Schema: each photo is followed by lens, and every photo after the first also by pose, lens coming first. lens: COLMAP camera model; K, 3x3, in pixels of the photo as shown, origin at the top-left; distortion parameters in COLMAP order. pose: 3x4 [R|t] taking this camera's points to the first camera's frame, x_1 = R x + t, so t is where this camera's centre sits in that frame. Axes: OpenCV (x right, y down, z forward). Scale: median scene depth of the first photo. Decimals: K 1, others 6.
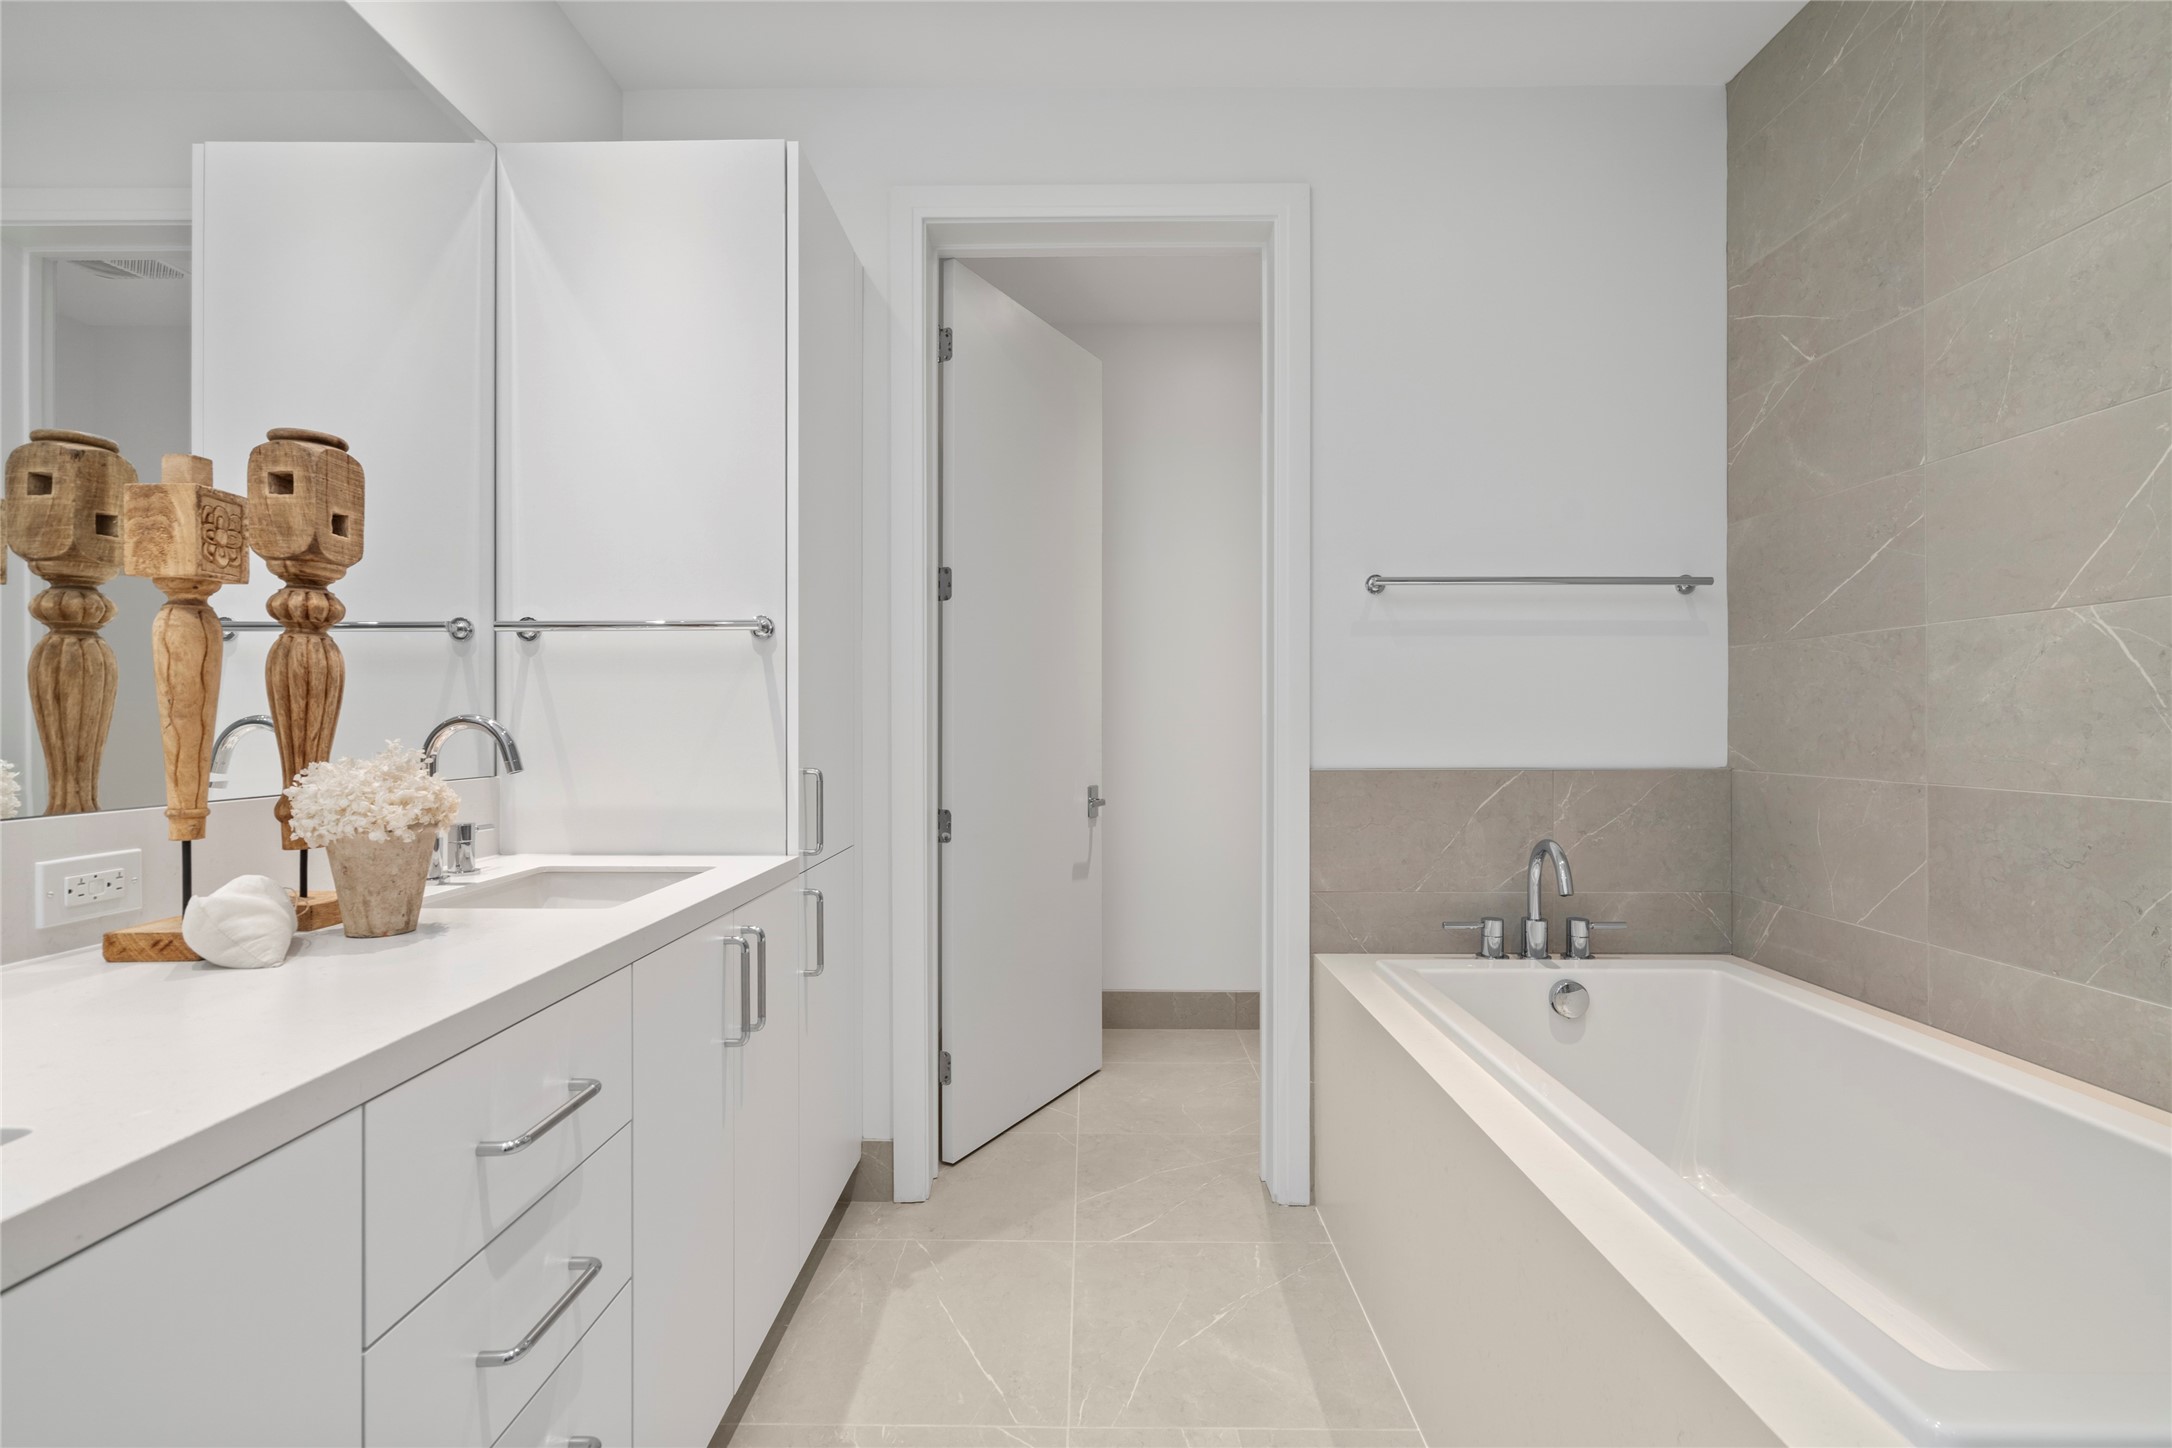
lens RADIAL K [[983.6, 0, 1085.0], [0, 983.6, 719.5], [0, 0, 1]] dist [0.002299, 0.000026]
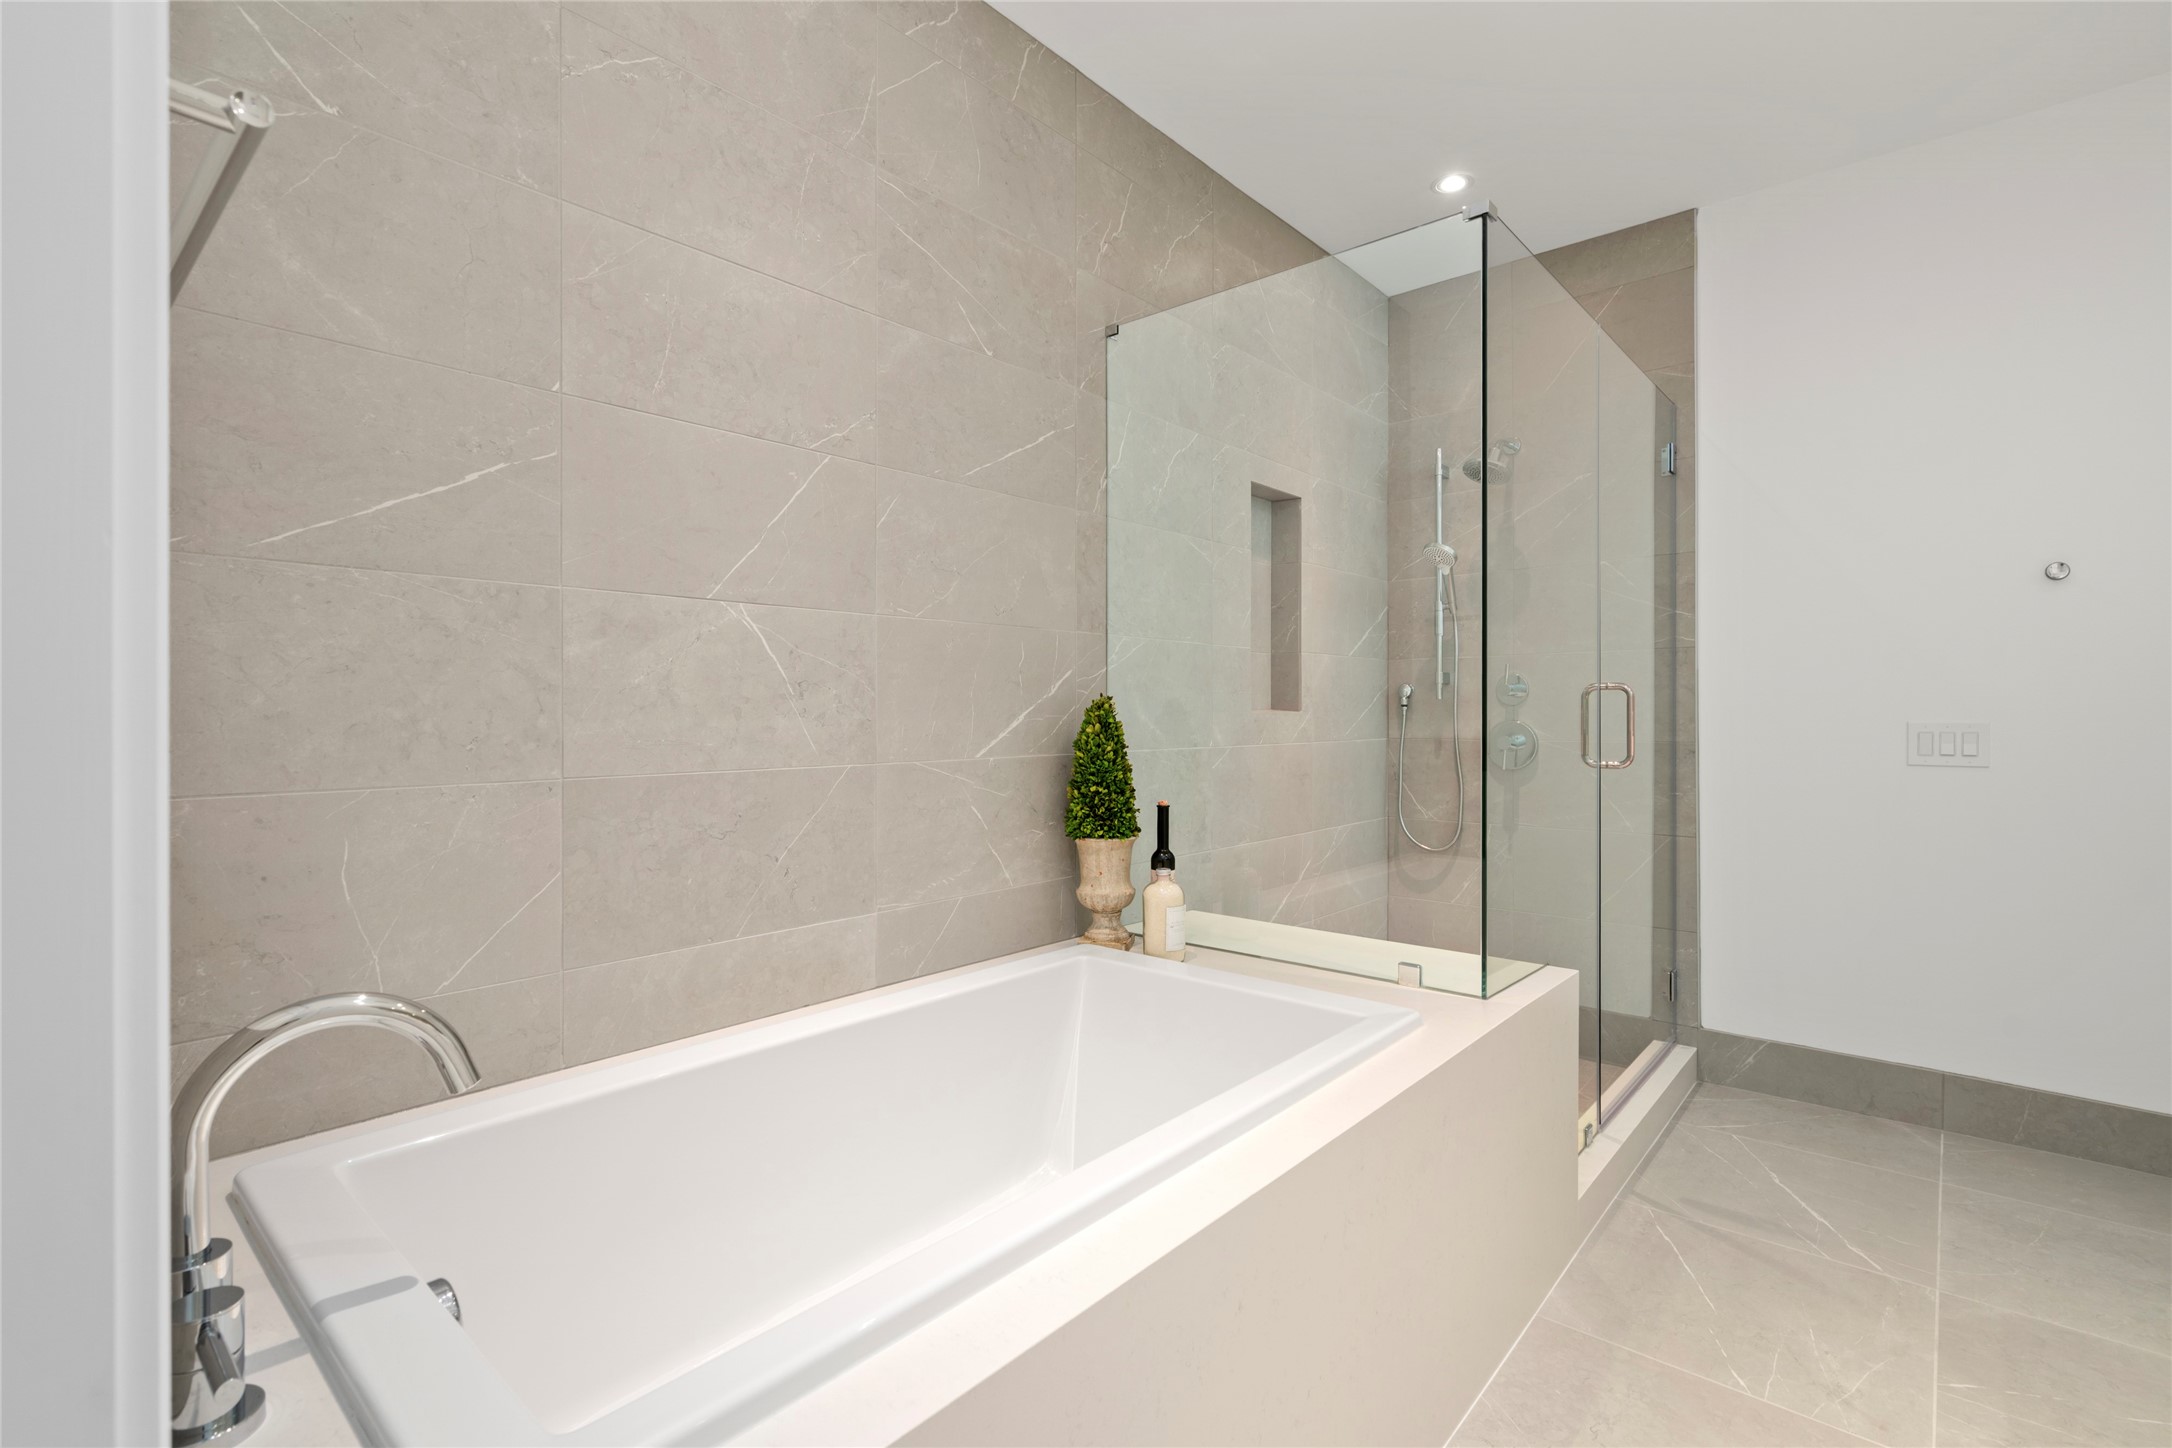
lens RADIAL K [[983.6, 0, 1070.2], [0, 983.6, 730.3], [0, 0, 1]] dist [0.002299, 0.000026]
pose [[-0.744996, -0.000577, 0.667068, -0.019707], [0.007154, 0.999935, 0.008855, 0.022075], [-0.667030, 0.011369, -0.744944, 1.482259]]
